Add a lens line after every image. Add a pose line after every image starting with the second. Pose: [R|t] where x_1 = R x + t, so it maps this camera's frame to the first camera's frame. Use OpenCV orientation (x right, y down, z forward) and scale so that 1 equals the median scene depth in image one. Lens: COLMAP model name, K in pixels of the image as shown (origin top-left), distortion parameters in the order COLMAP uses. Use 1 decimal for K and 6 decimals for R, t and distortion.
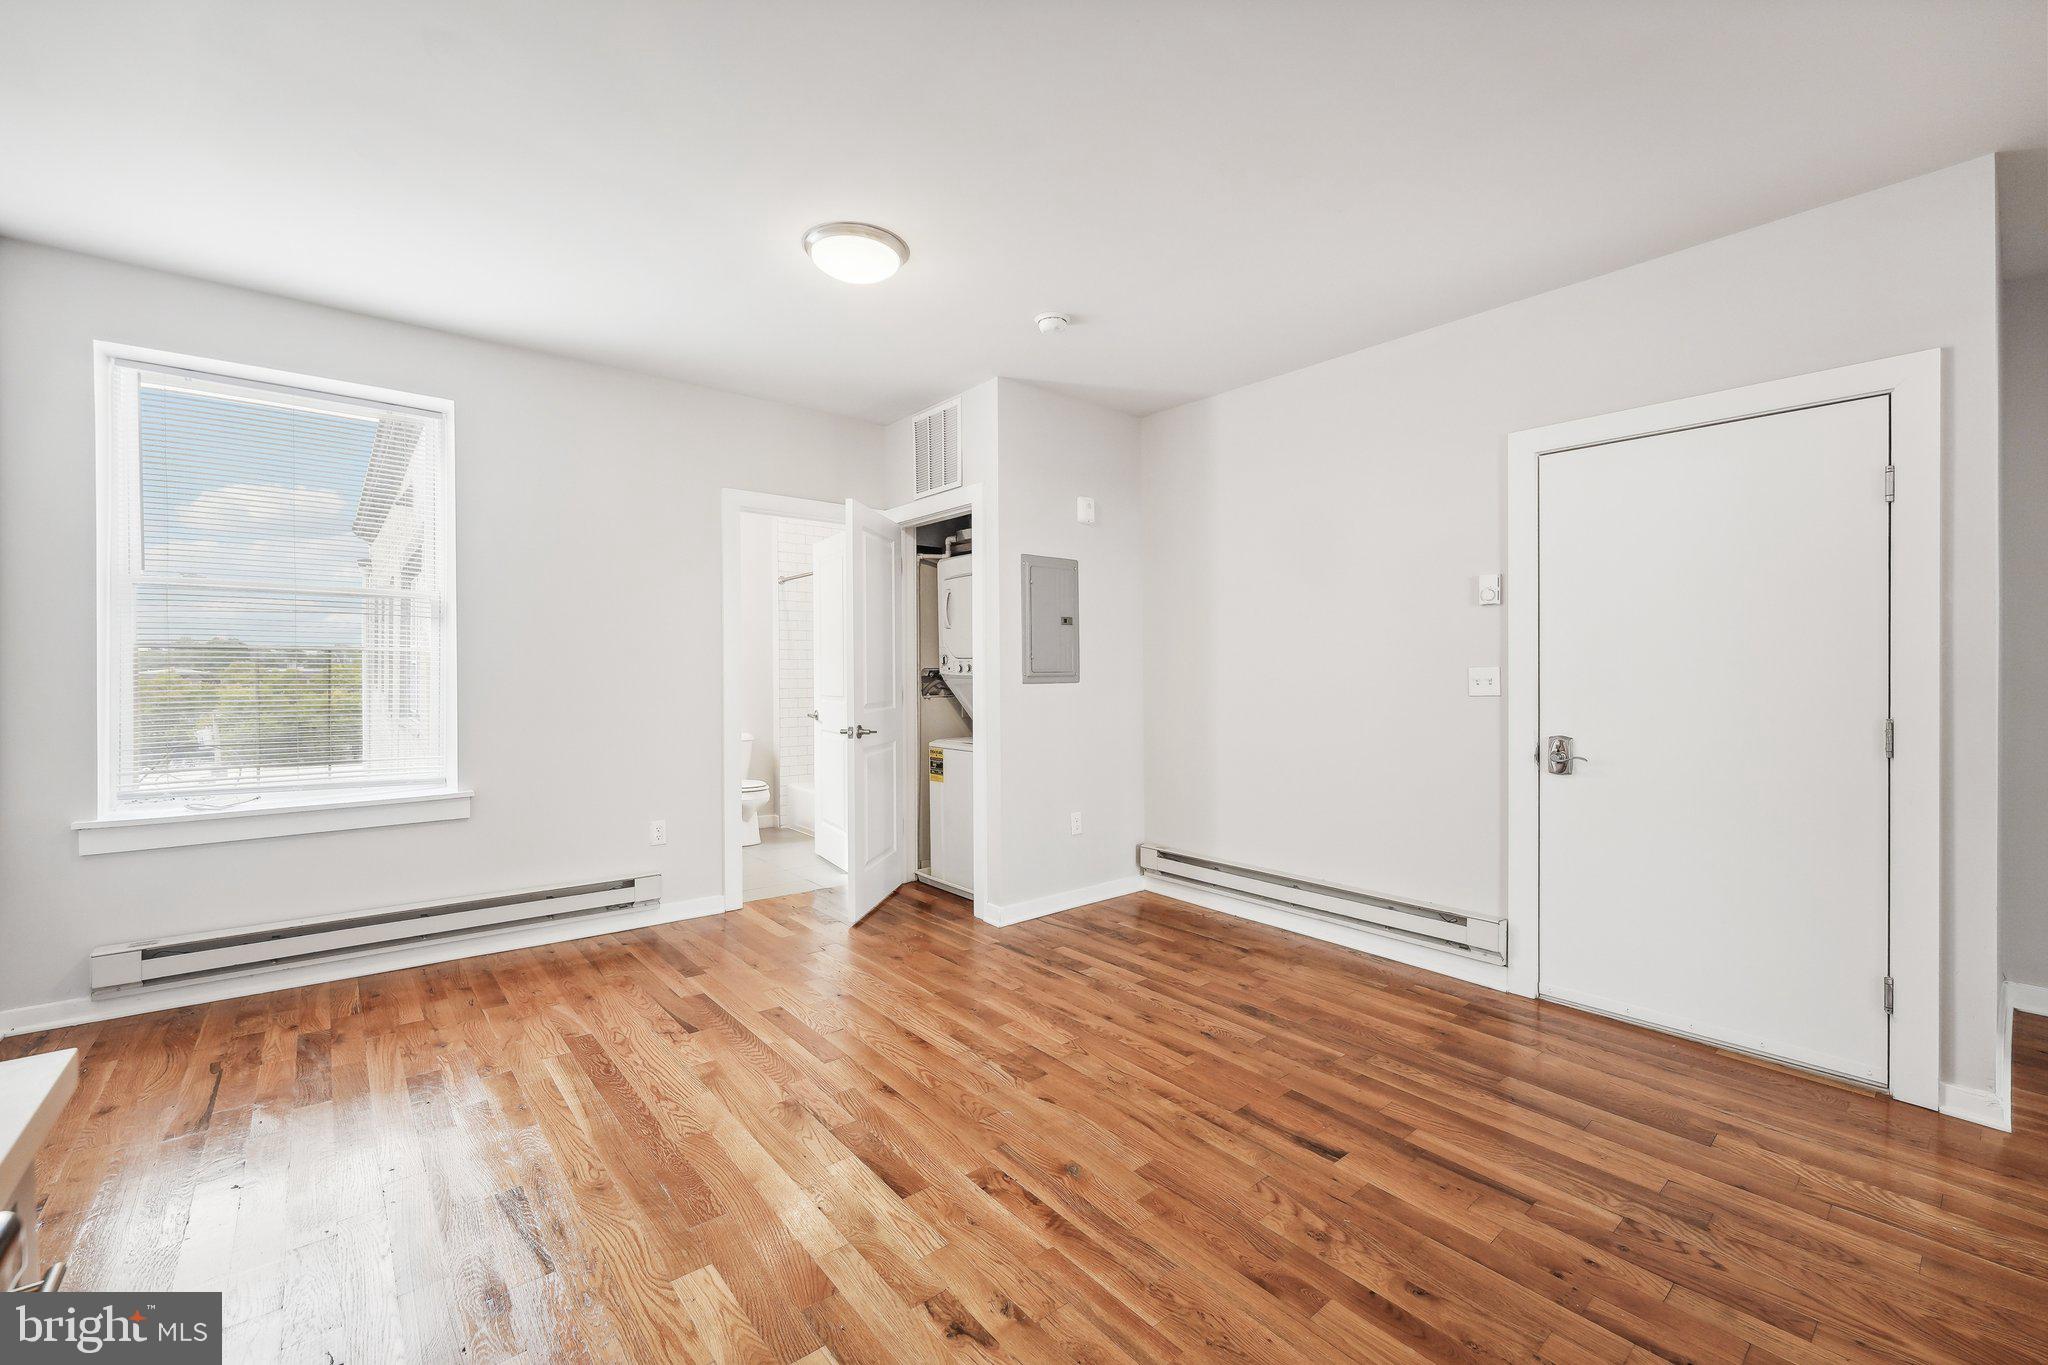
lens RADIAL K [[838.4, 0, 1024.9], [0, 838.4, 680.4], [0, 0, 1]] dist [0.015488, 0.000079]
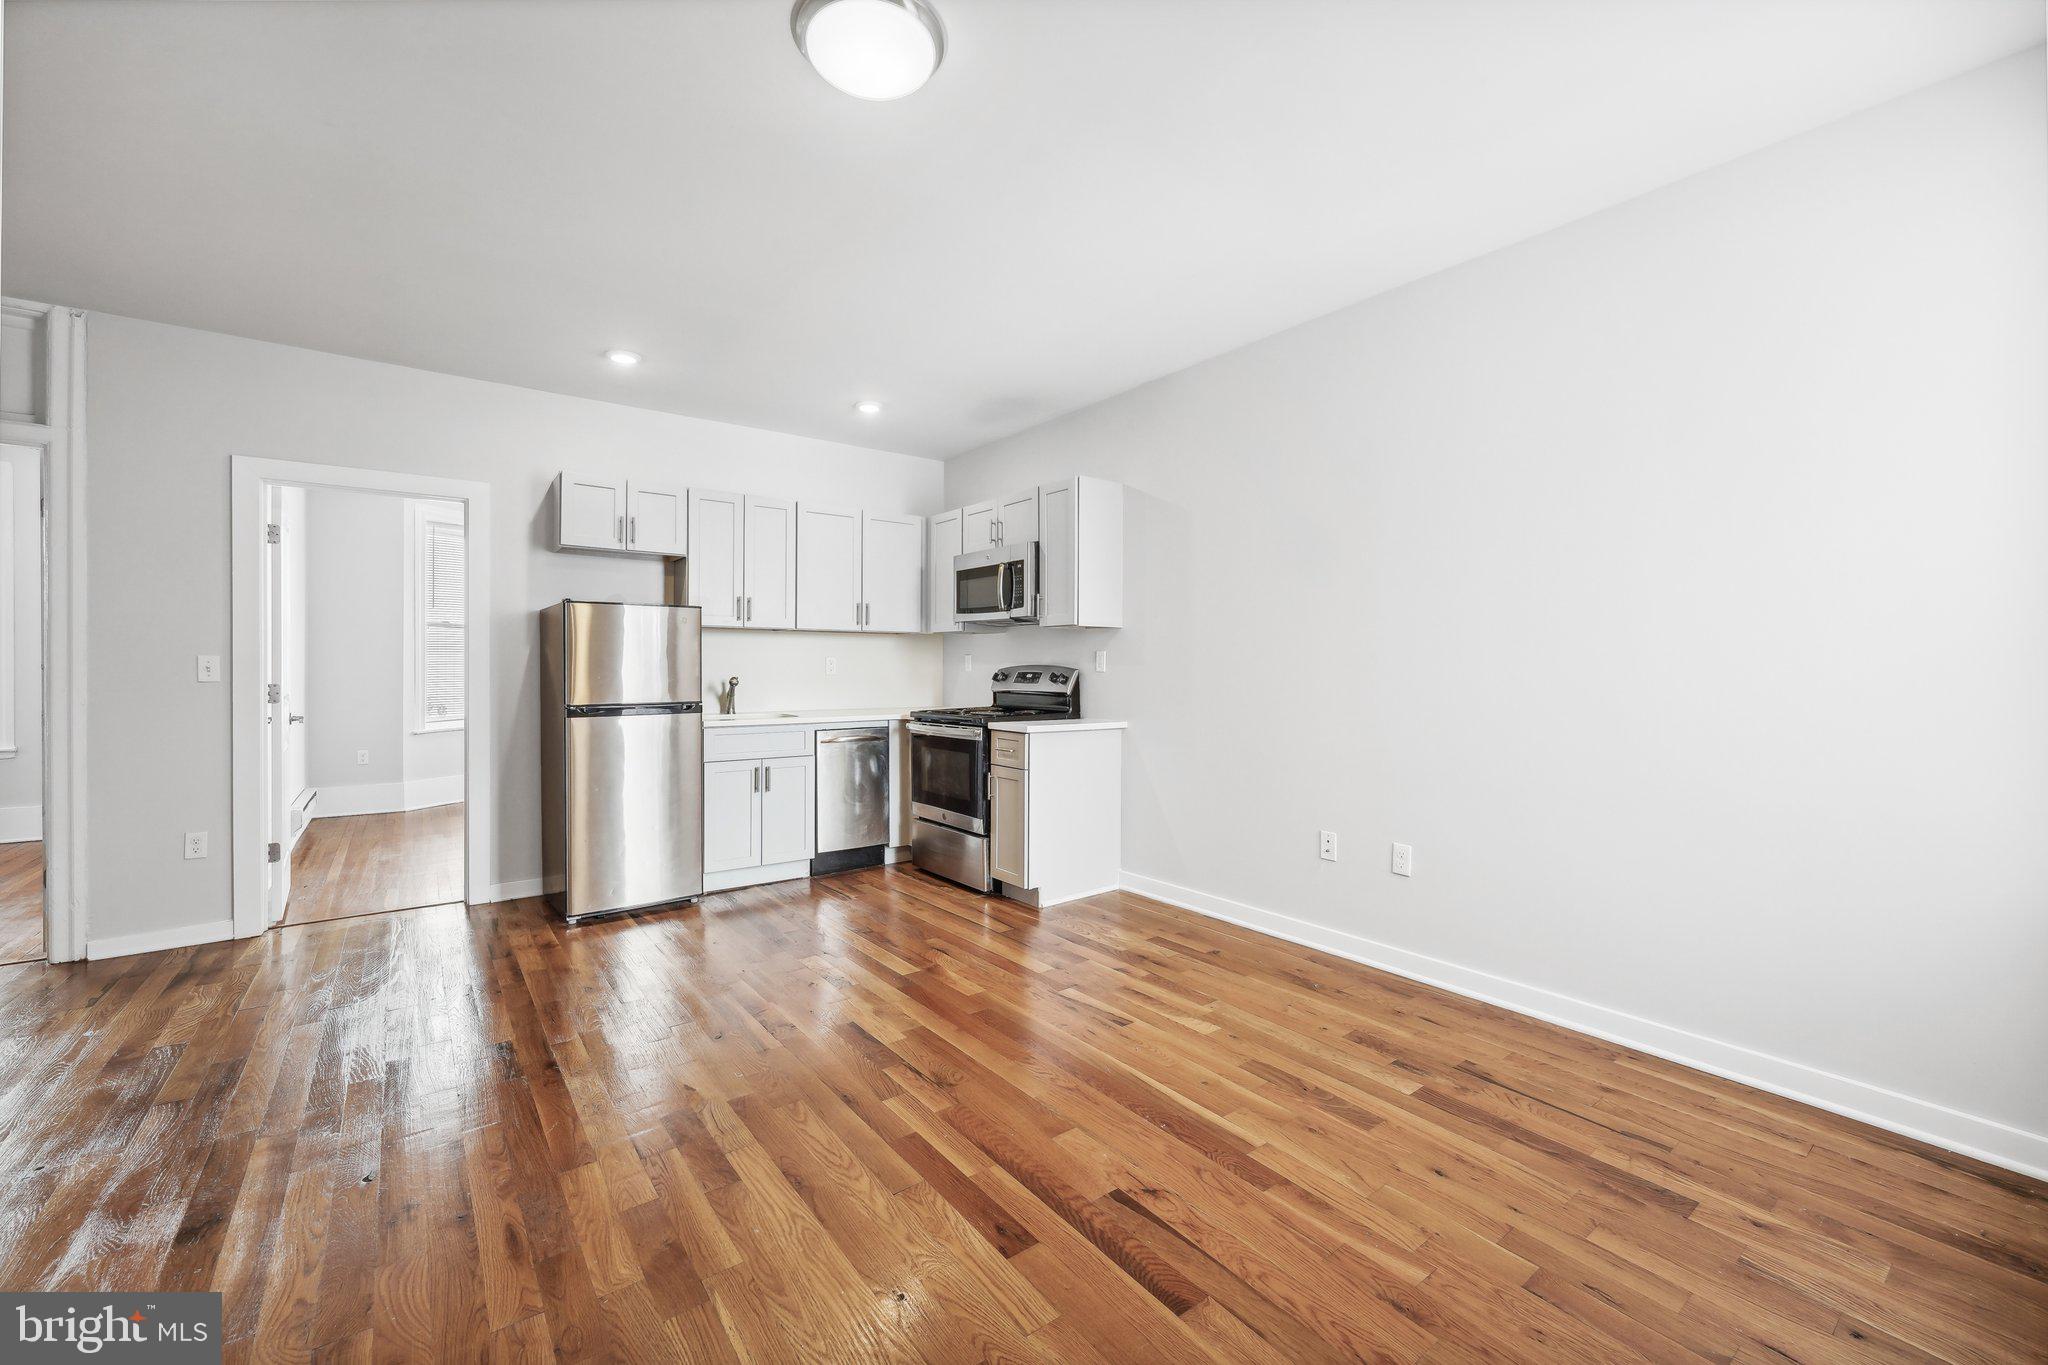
lens RADIAL K [[838.4, 0, 1026.3], [0, 838.4, 675.5], [0, 0, 1]] dist [0.015488, 0.000079]
pose [[-0.998221, -0.006188, 0.059304, -0.363378], [-0.005537, 0.999923, 0.011133, 0.000785], [-0.059369, 0.010785, -0.998178, 1.680314]]
